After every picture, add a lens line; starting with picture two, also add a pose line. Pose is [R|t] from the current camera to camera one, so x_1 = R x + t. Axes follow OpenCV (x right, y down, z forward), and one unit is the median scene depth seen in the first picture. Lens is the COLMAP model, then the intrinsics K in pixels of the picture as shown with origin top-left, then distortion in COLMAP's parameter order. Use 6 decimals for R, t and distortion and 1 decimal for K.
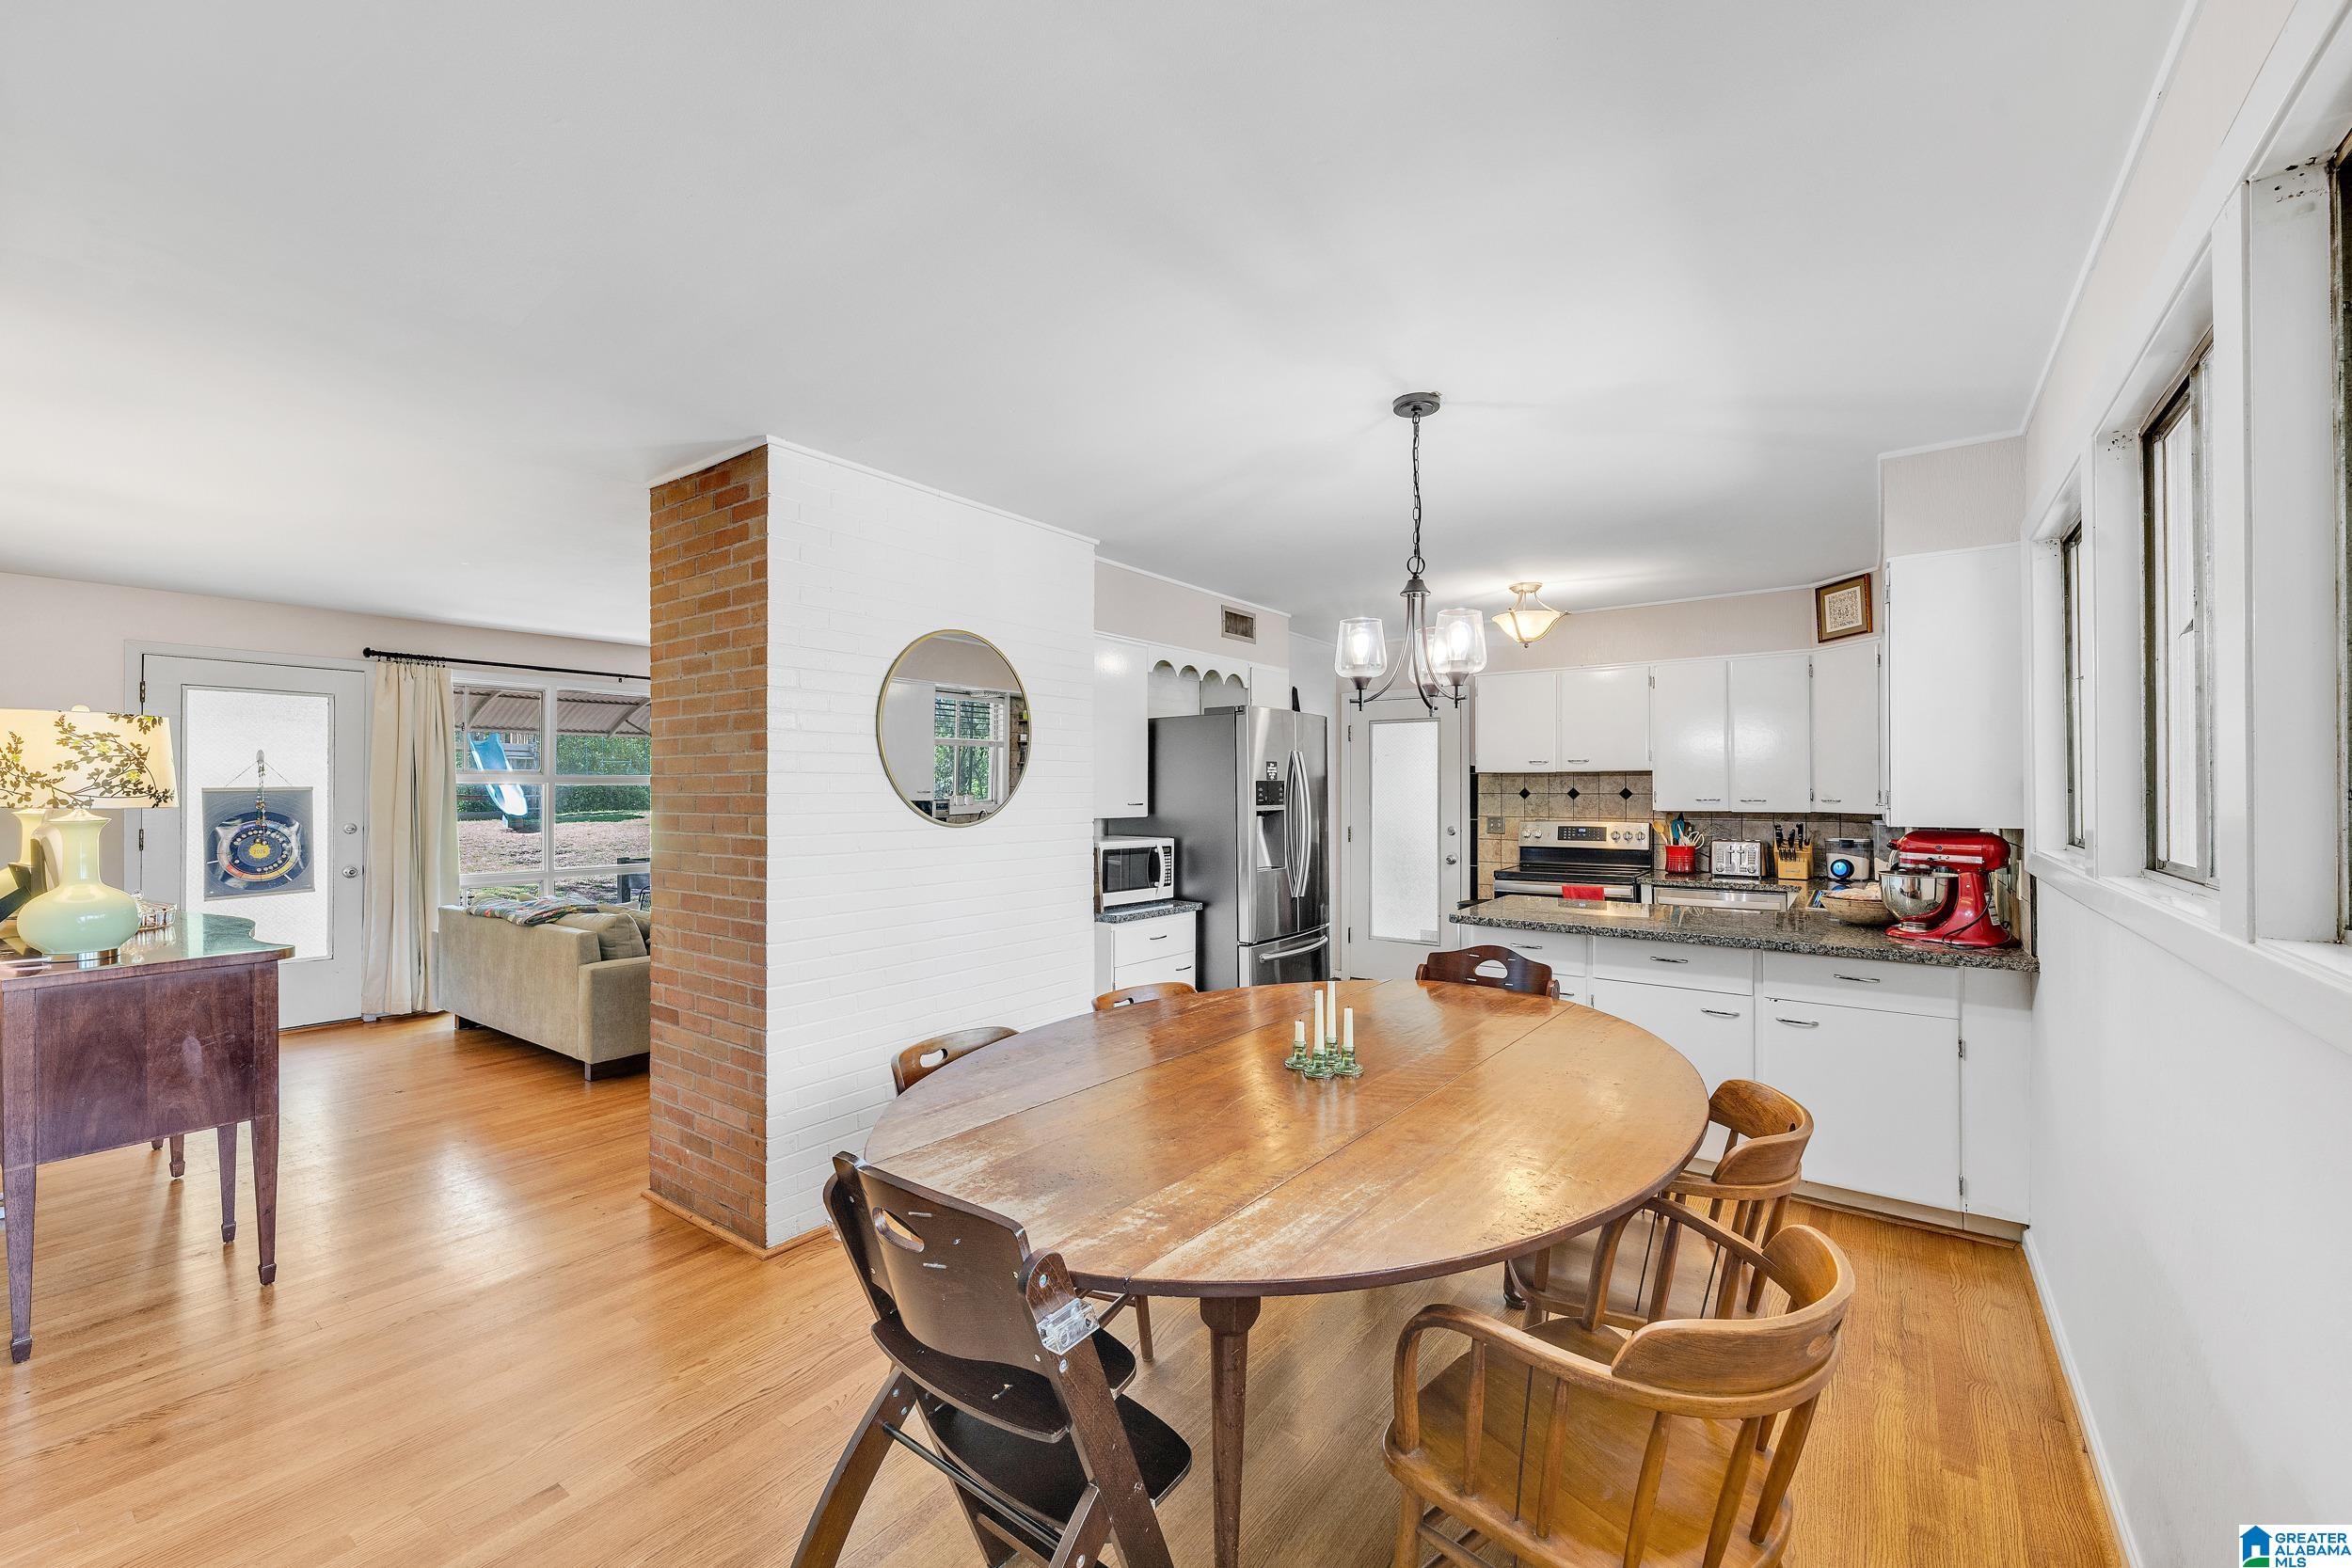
lens RADIAL K [[962.0, 0, 1177.9], [0, 962.0, 785.9], [0, 0, 1]] dist [0.000633, -0.000028]
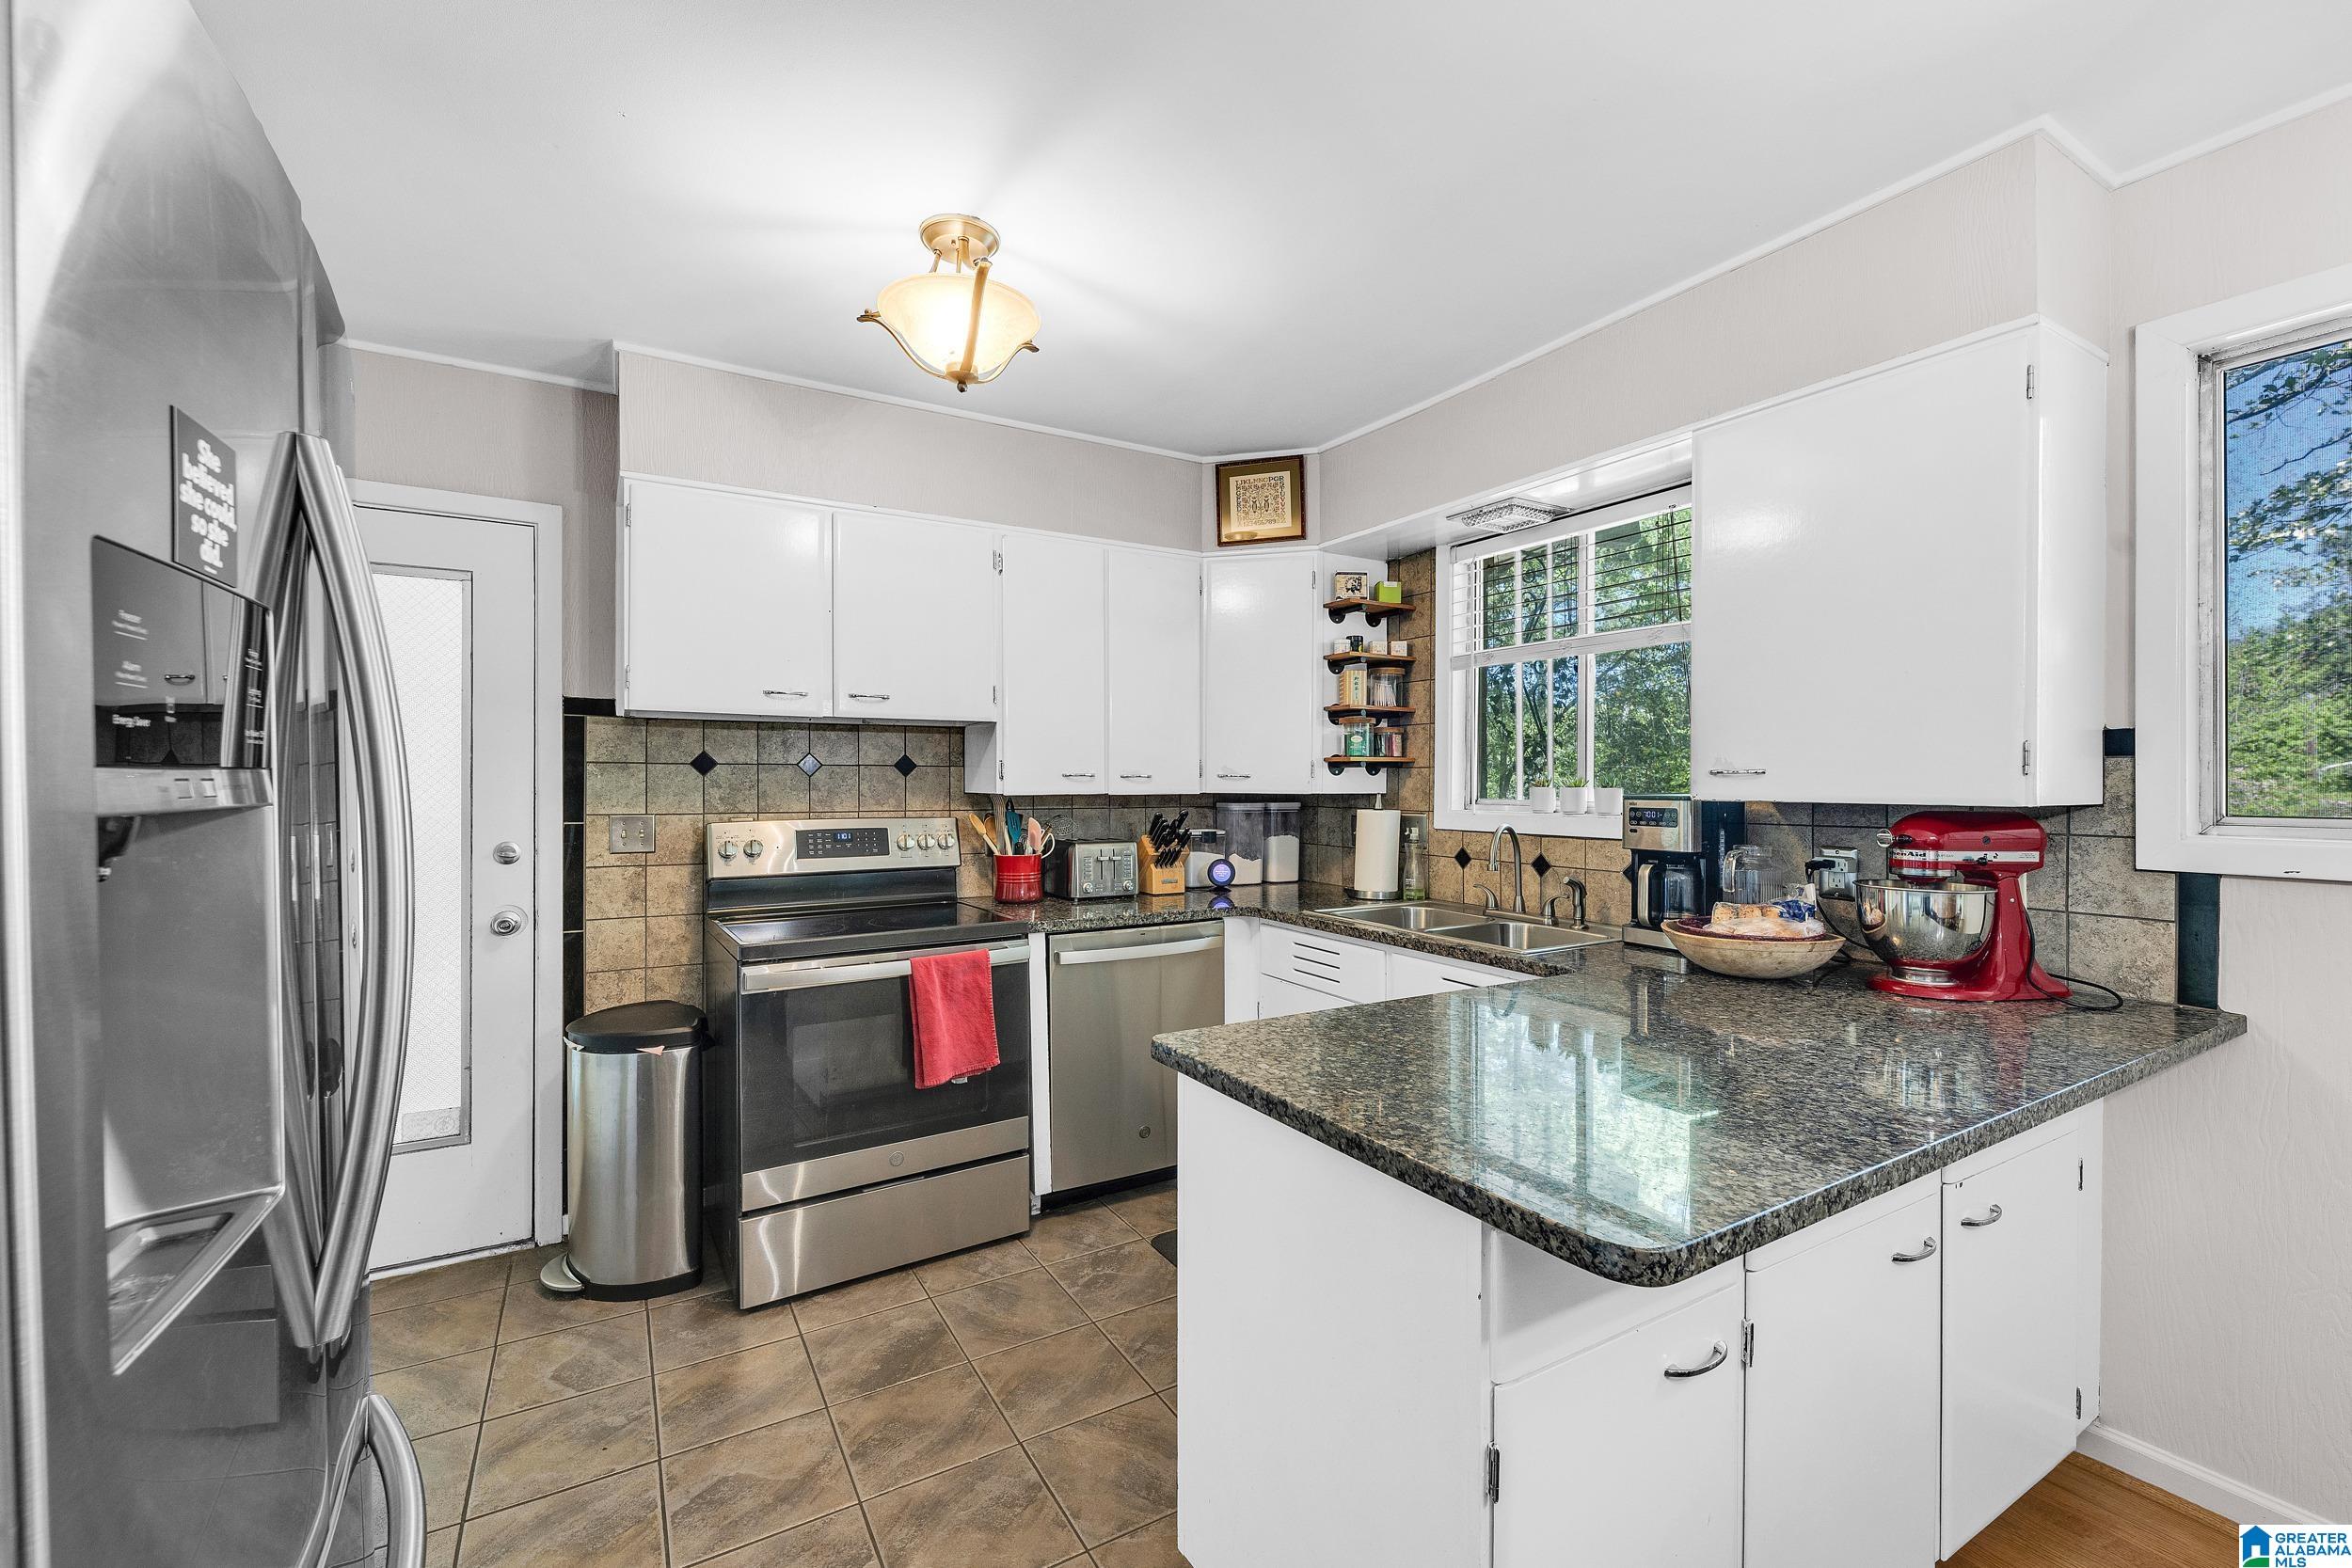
lens RADIAL K [[962.0, 0, 1177.0], [0, 962.0, 788.9], [0, 0, 1]] dist [0.000633, -0.000028]
pose [[0.390299, -0.006704, 0.920664, 0.020799], [-0.006536, 0.999928, 0.010052, 0.015188], [-0.920665, -0.009941, 0.390227, 0.654212]]
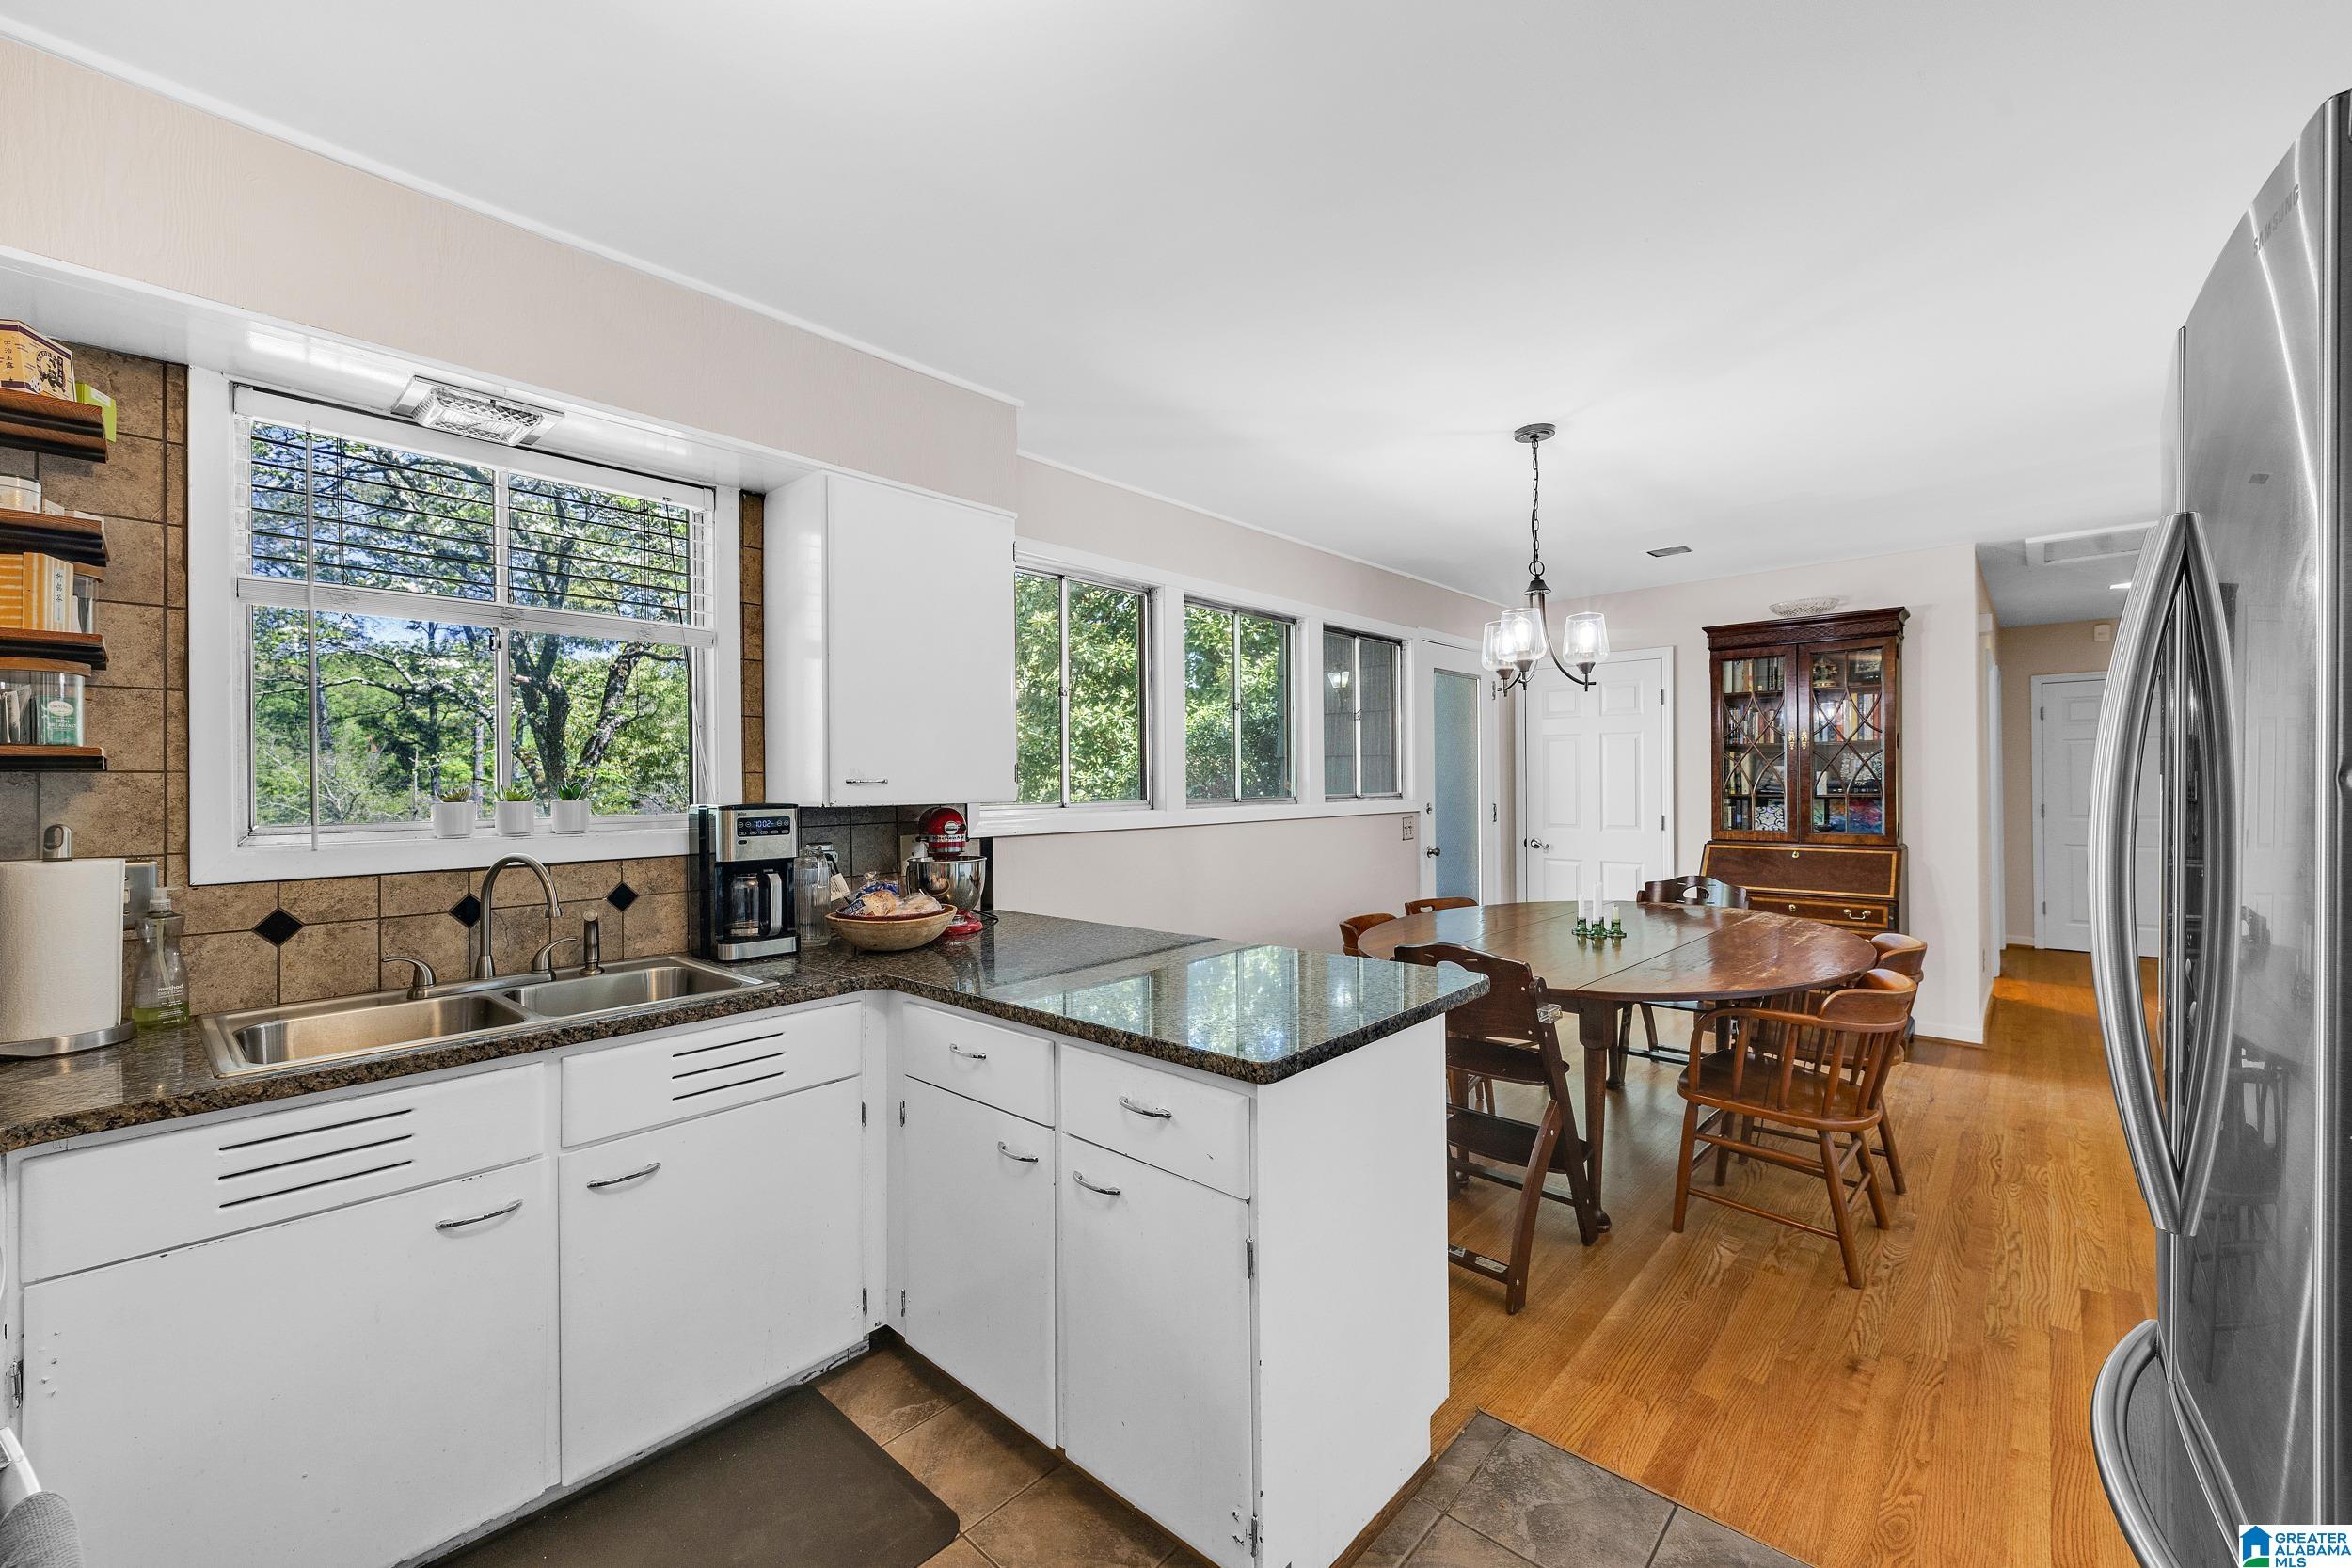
lens RADIAL K [[962.0, 0, 1174.1], [0, 962.0, 782.9], [0, 0, 1]] dist [0.000633, -0.000028]
pose [[-0.994493, 0.010776, 0.104244, 0.247836], [0.009966, 0.999916, -0.008290, 0.016380], [-0.104324, -0.007205, -0.994517, 0.995096]]
